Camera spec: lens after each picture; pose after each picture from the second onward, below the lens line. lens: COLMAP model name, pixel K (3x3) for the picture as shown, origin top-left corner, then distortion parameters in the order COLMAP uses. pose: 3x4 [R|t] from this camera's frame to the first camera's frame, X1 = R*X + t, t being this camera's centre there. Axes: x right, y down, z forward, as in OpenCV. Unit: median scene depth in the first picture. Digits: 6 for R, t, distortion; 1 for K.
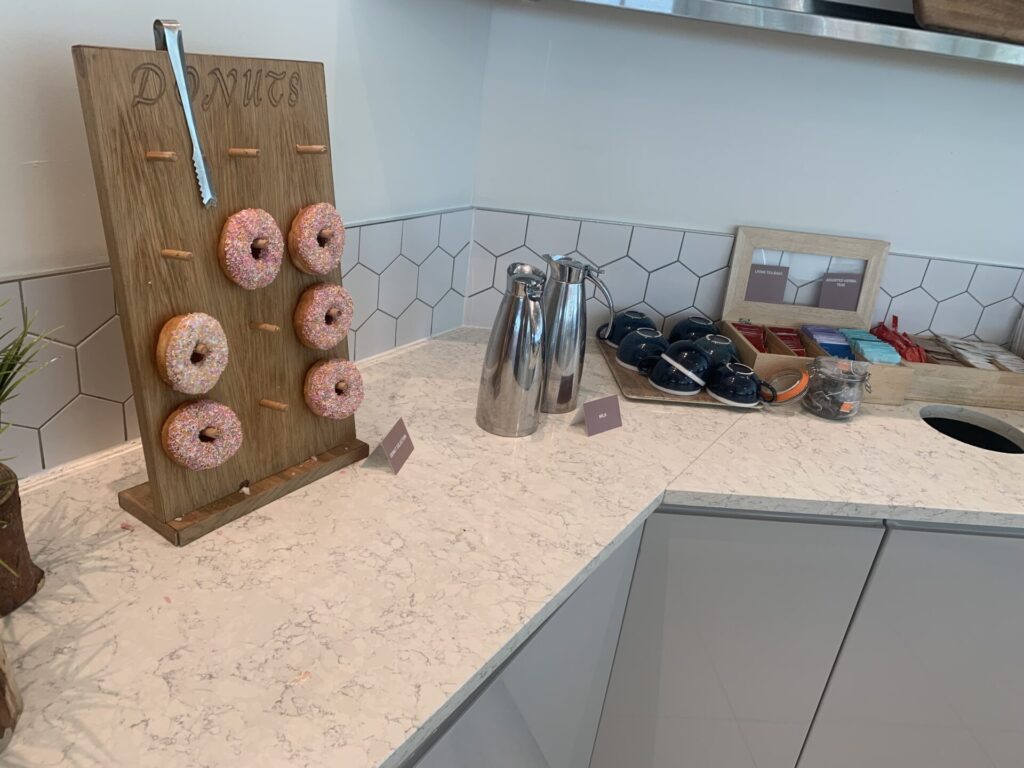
lens RADIAL K [[792.4, 0, 513.0], [0, 792.4, 388.3], [0, 0, 1]] dist [0.027148, -0.025520]
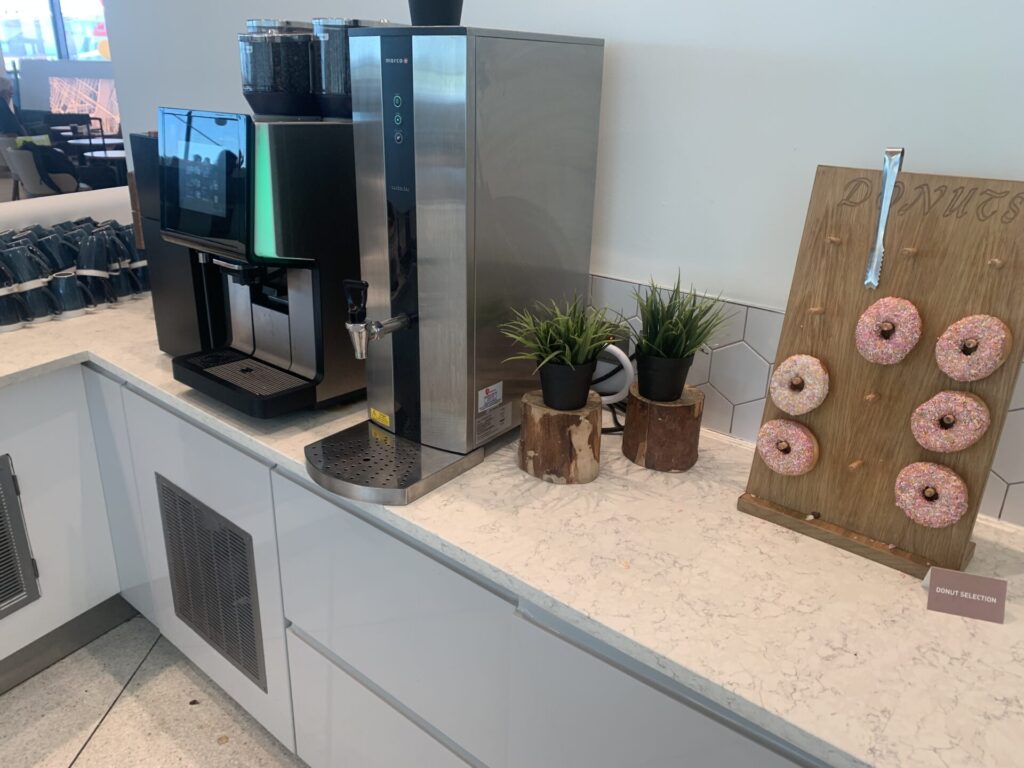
lens RADIAL K [[792.4, 0, 512.4], [0, 792.4, 378.7], [0, 0, 1]] dist [0.027148, -0.025520]
pose [[-0.128191, 0.218343, -0.967416, 0.918350], [-0.439412, 0.861987, 0.252774, -0.173285], [0.889092, 0.457498, -0.014556, 0.580630]]
